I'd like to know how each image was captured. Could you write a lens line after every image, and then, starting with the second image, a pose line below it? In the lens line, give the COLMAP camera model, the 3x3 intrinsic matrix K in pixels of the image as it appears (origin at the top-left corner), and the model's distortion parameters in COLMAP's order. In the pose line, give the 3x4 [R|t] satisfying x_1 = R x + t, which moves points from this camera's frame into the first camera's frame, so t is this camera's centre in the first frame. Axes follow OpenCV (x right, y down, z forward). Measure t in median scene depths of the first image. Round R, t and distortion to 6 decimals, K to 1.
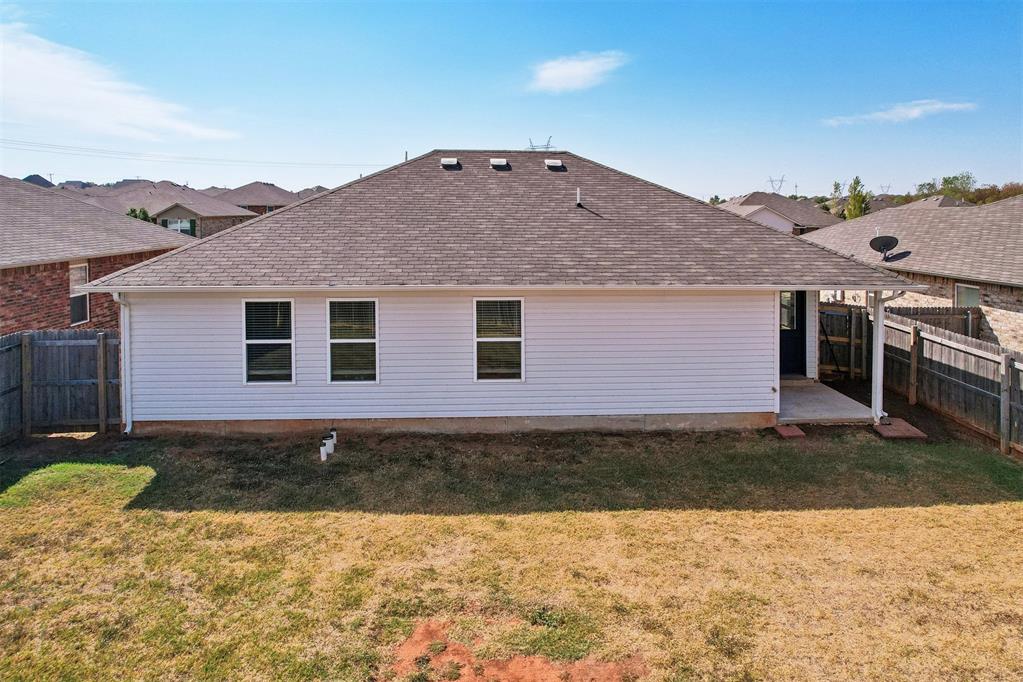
lens RADIAL K [[683.9, 0, 514.4], [0, 683.9, 222.9], [0, 0, 1]] dist [-0.056830, 0.035439]
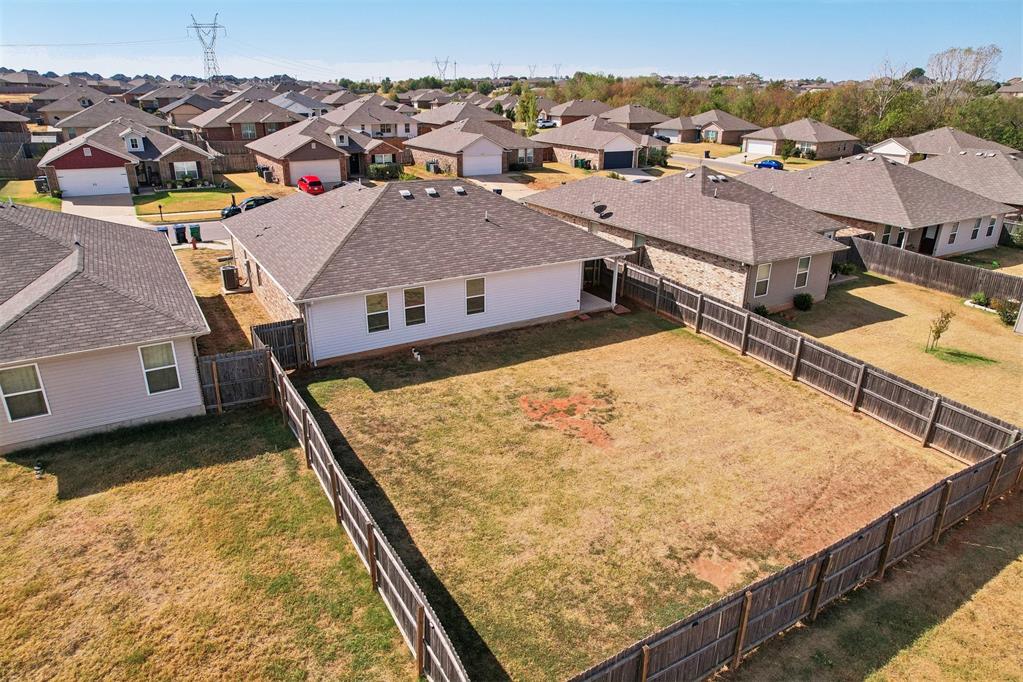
lens RADIAL K [[637.9, 0, 498.3], [0, 637.9, 378.5], [0, 0, 1]] dist [-0.059809, 0.046598]
pose [[0.895559, -0.186256, 0.404084, -0.841177], [0.005420, 0.912668, 0.408666, -0.429119], [-0.444911, -0.363794, 0.818357, -0.819969]]
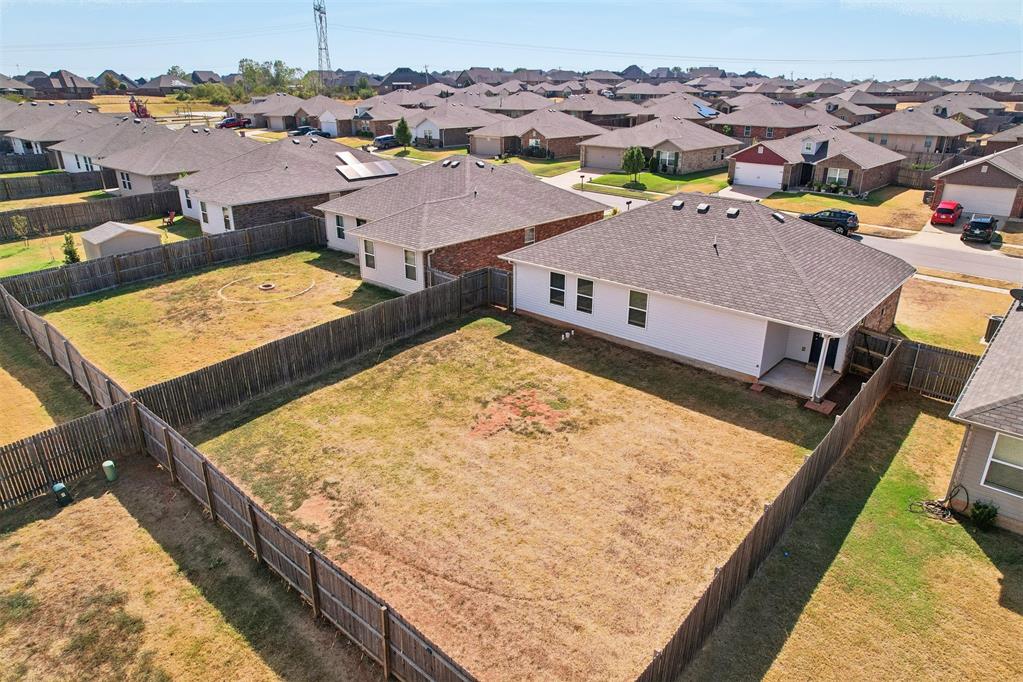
lens RADIAL K [[647.3, 0, 514.7], [0, 647.3, 343.7], [0, 0, 1]] dist [-0.068161, 0.048490]
pose [[0.698182, 0.259986, -0.667046, 1.132712], [-0.008324, 0.934616, 0.355560, -0.466043], [0.715872, -0.242693, 0.654696, -0.685868]]
